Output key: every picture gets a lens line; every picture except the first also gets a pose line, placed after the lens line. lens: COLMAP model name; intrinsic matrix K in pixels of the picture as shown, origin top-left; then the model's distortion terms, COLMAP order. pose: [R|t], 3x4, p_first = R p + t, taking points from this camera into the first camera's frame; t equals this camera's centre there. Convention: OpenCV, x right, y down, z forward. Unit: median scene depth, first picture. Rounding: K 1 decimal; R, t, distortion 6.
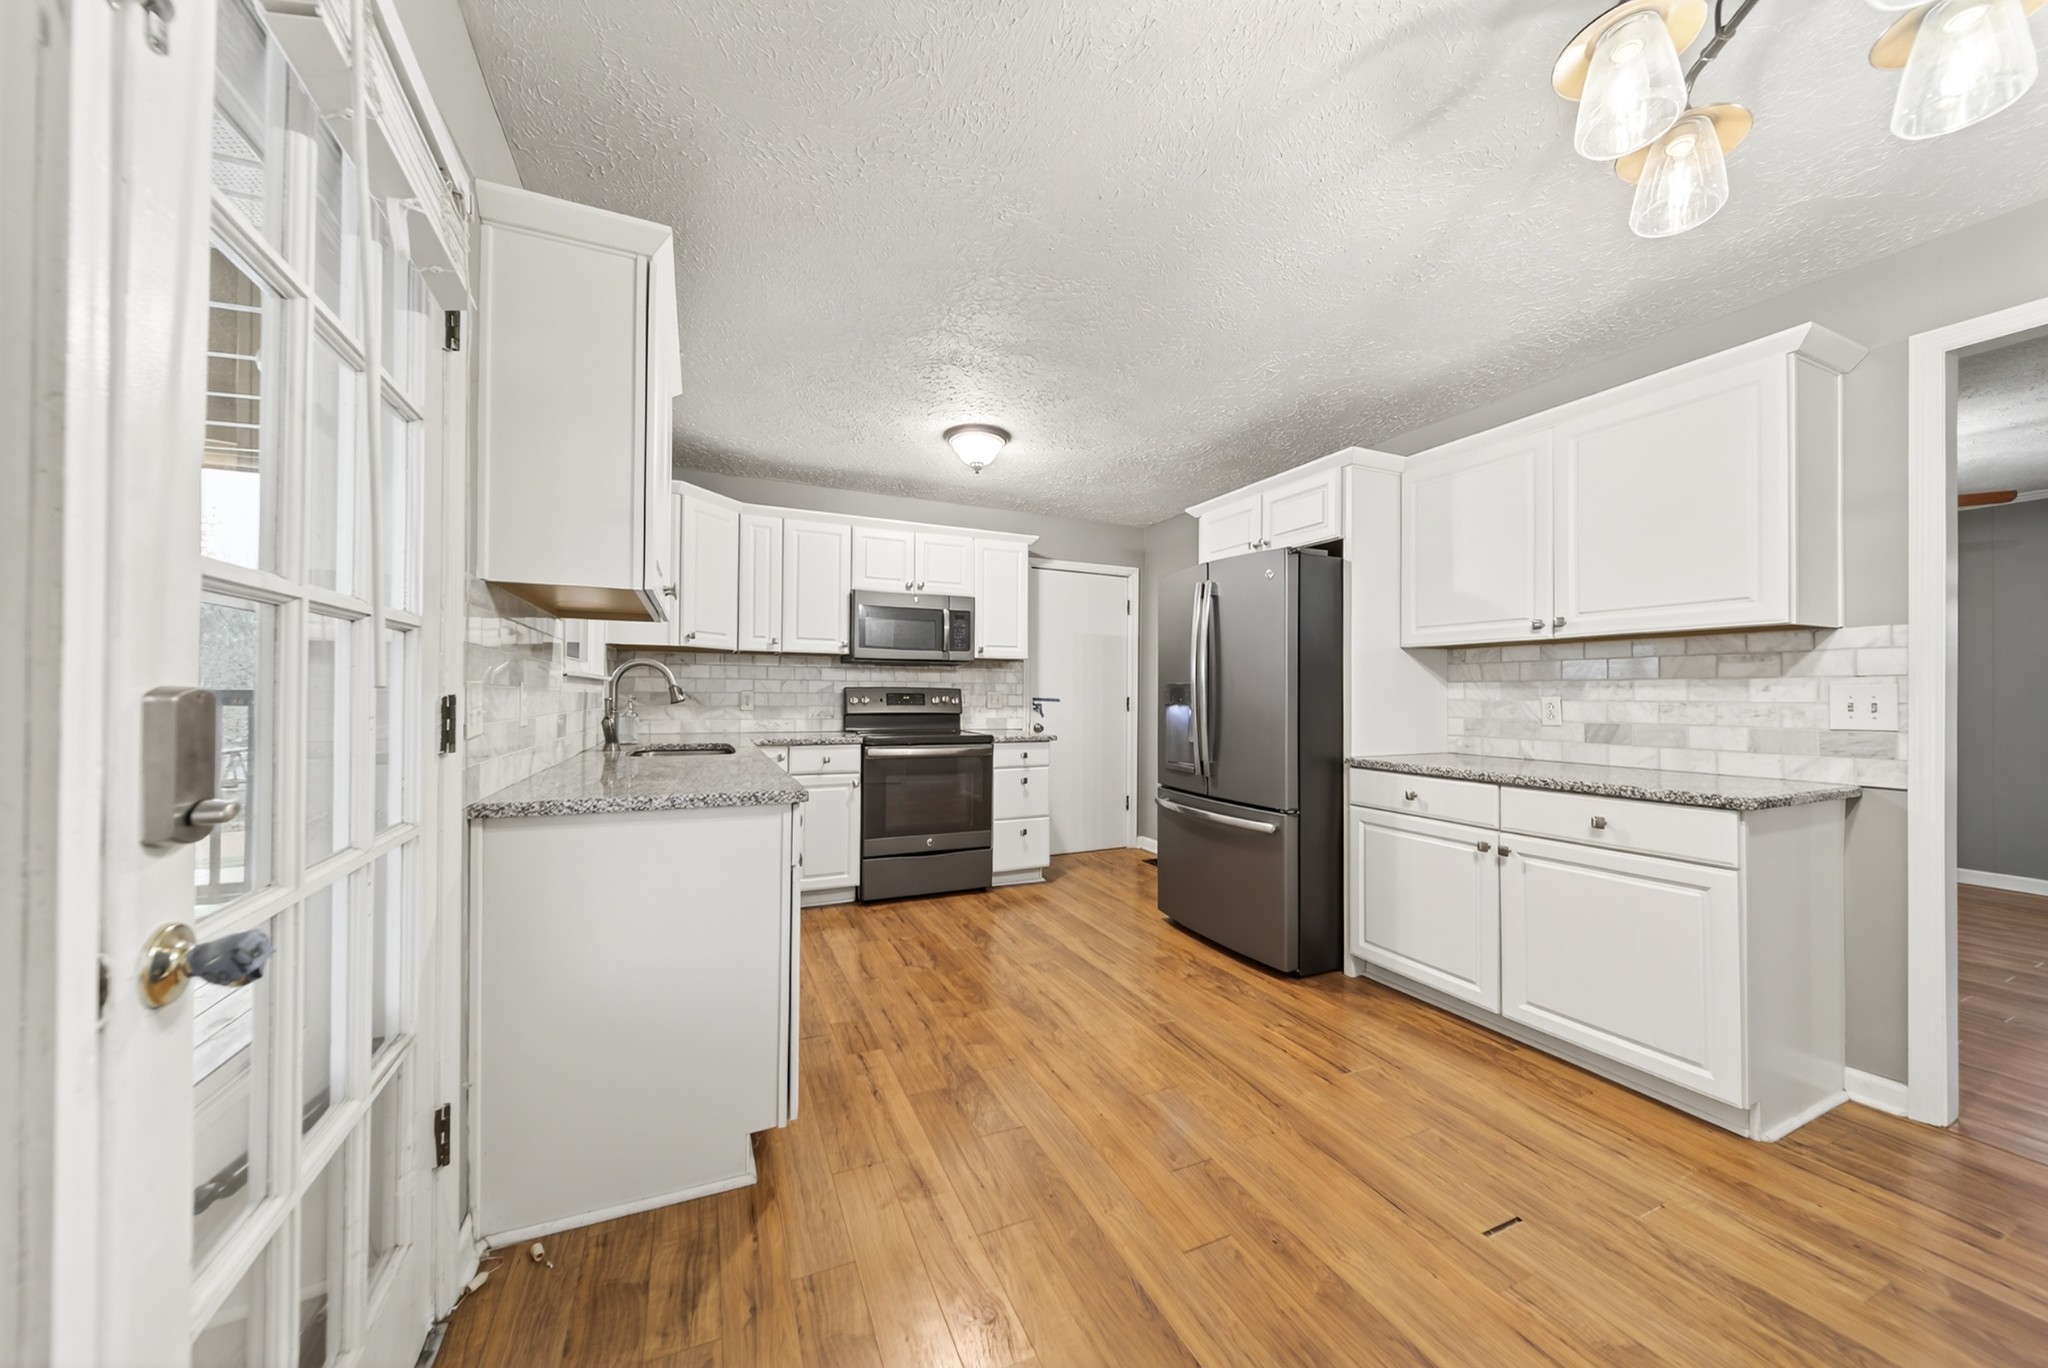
lens RADIAL K [[720.2, 0, 1027.5], [0, 720.2, 686.5], [0, 0, 1]] dist [0.000388, 0.000102]
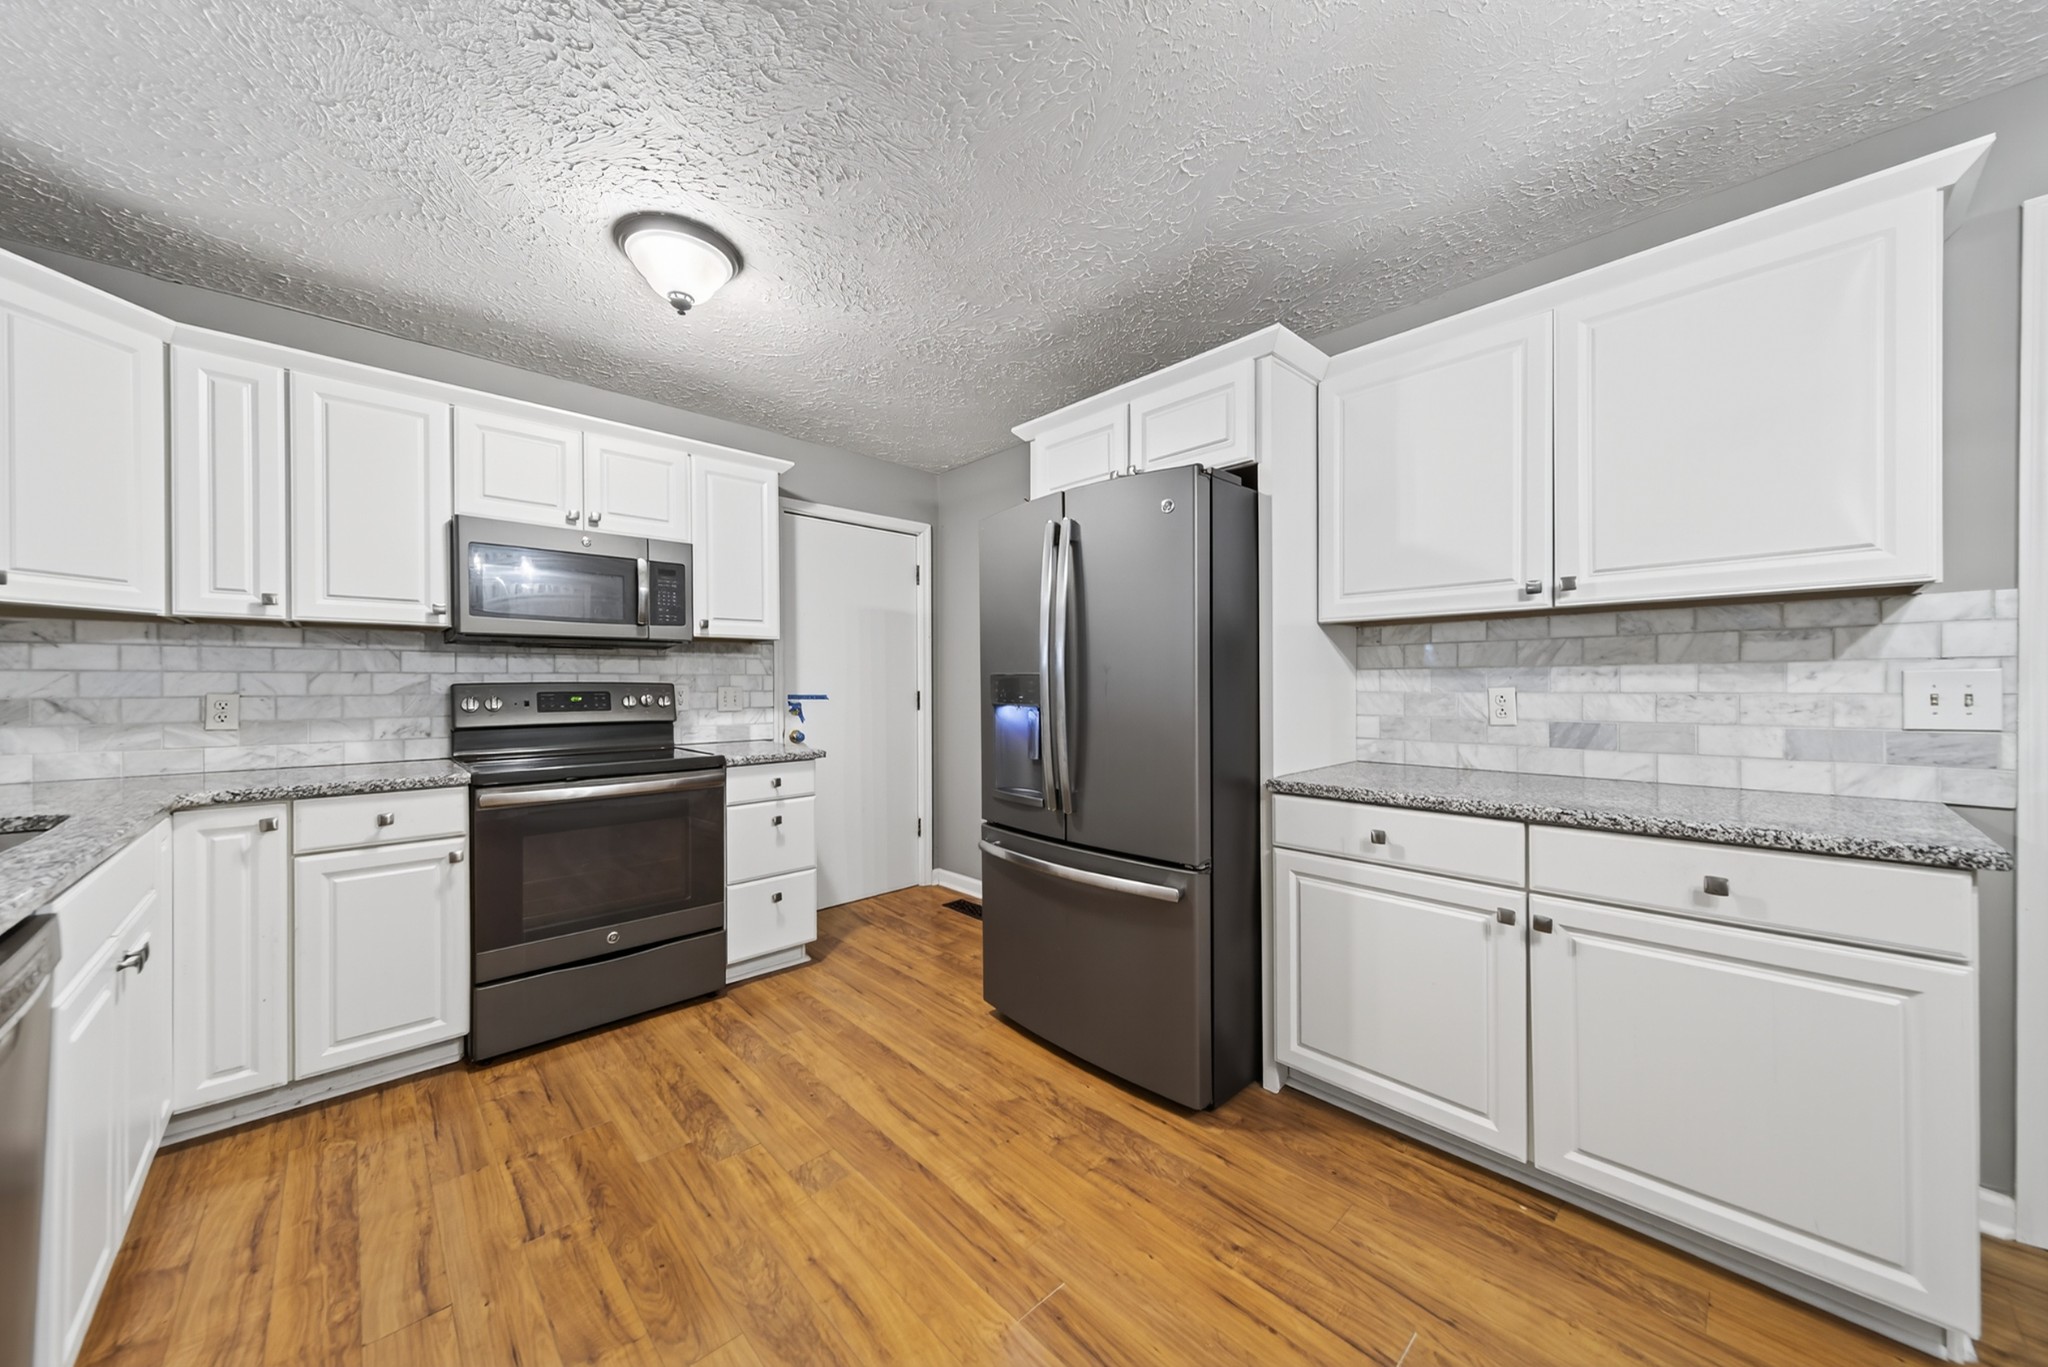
lens RADIAL K [[713.6, 0, 1032.0], [0, 713.6, 687.7], [0, 0, 1]] dist [0.002595, -0.000027]
pose [[0.944007, -0.013874, 0.329633, 0.003887], [0.008408, 0.999803, 0.018001, -0.003455], [-0.329817, -0.014222, 0.943938, 0.421154]]
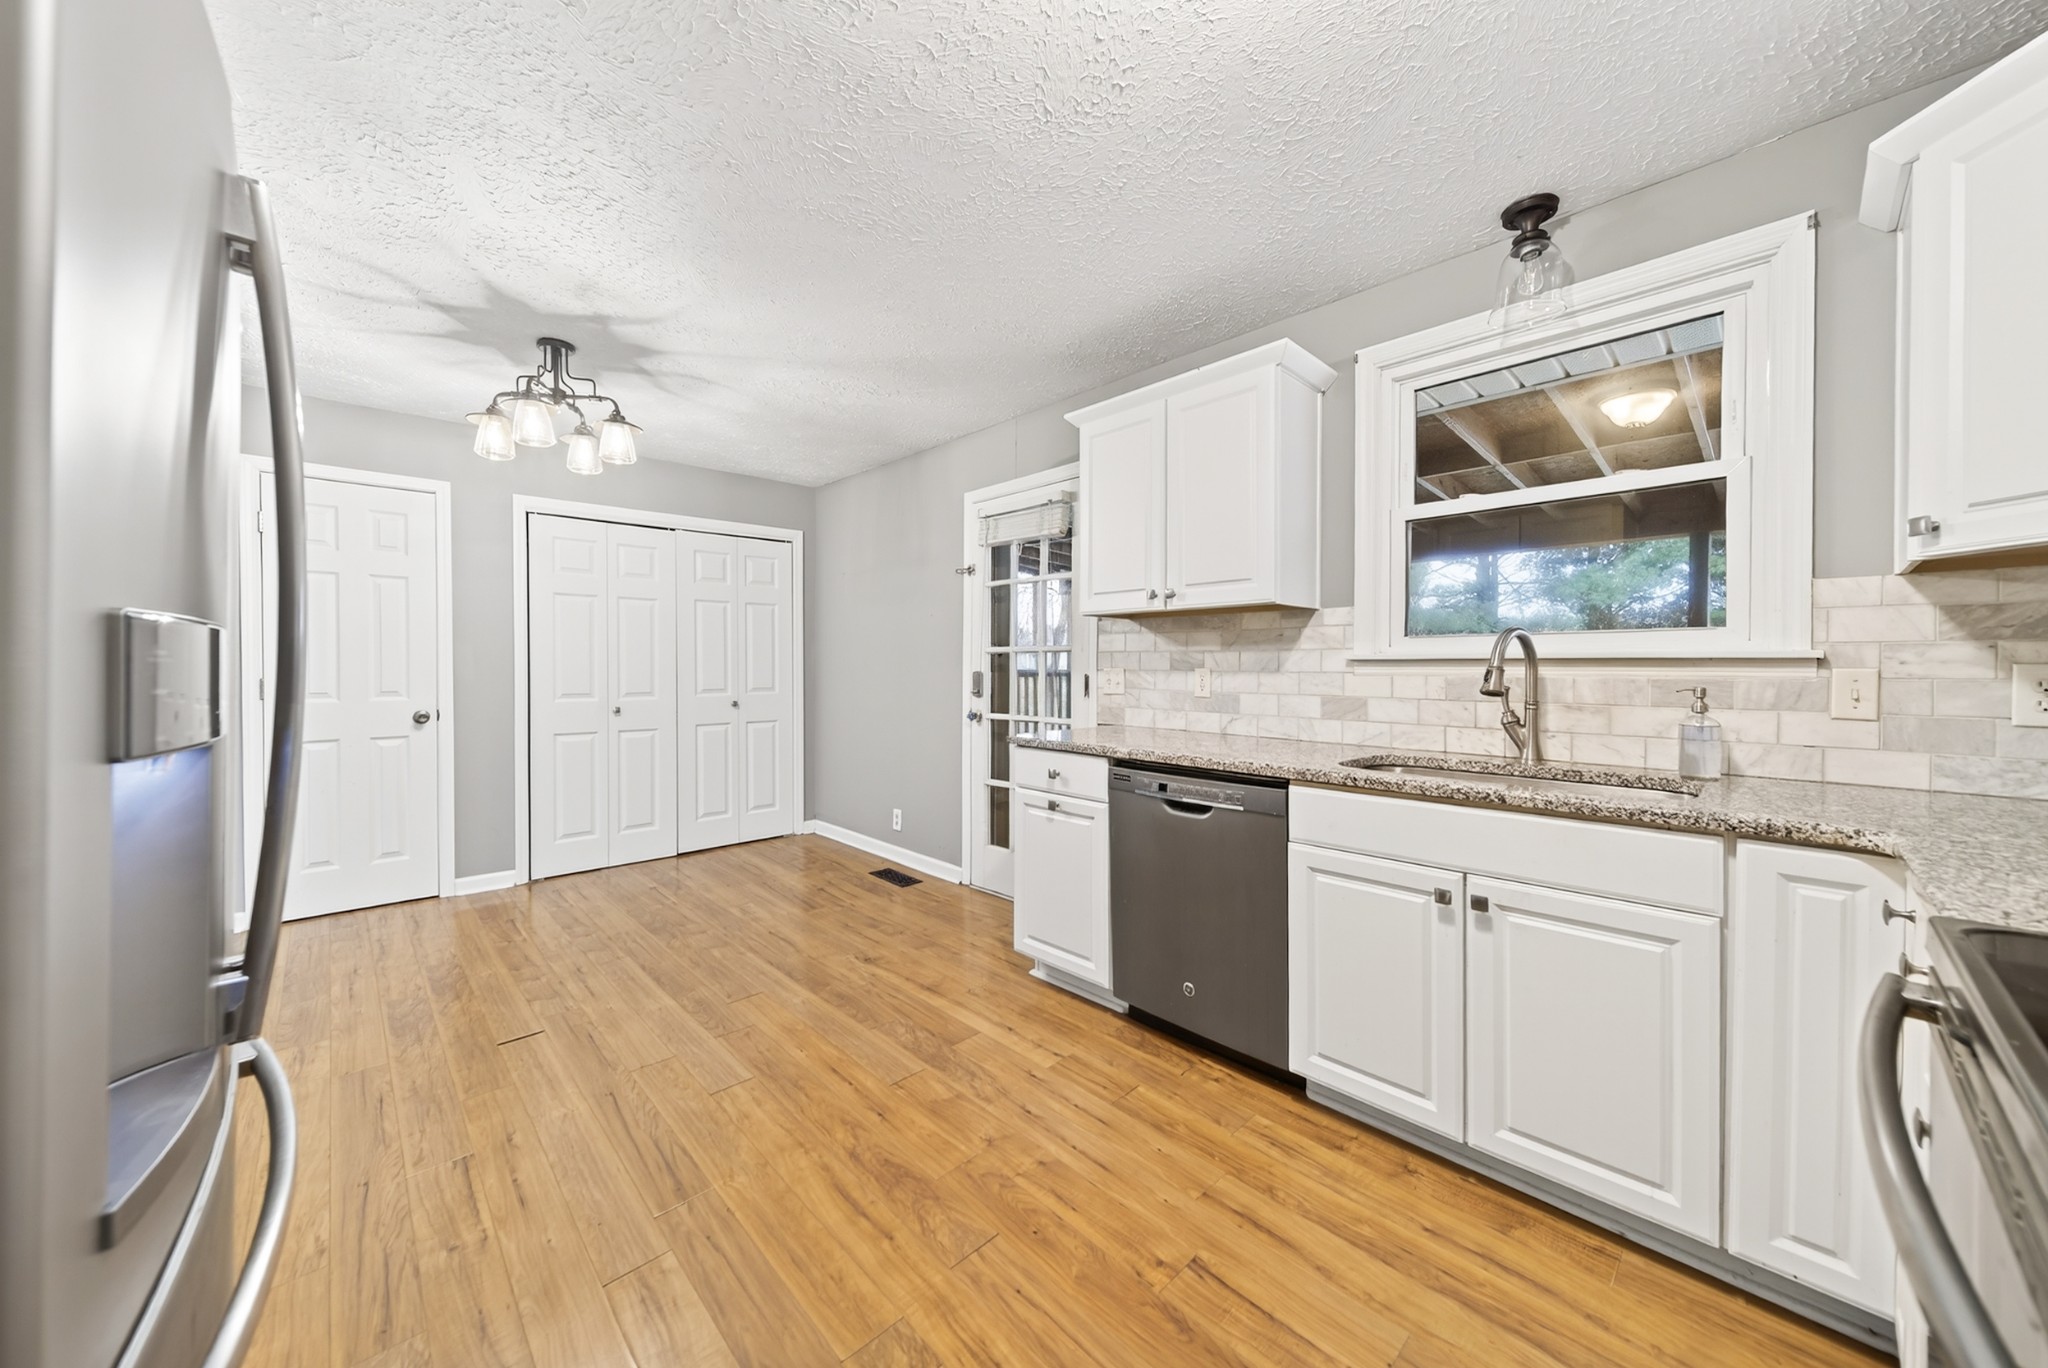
lens RADIAL K [[720.2, 0, 1027.5], [0, 720.2, 686.5], [0, 0, 1]] dist [0.000388, 0.000102]
pose [[-0.945188, -0.001584, -0.326523, 0.089485], [-0.006409, 0.999886, 0.013703, 0.008728], [0.326464, 0.015045, -0.945090, 1.408777]]
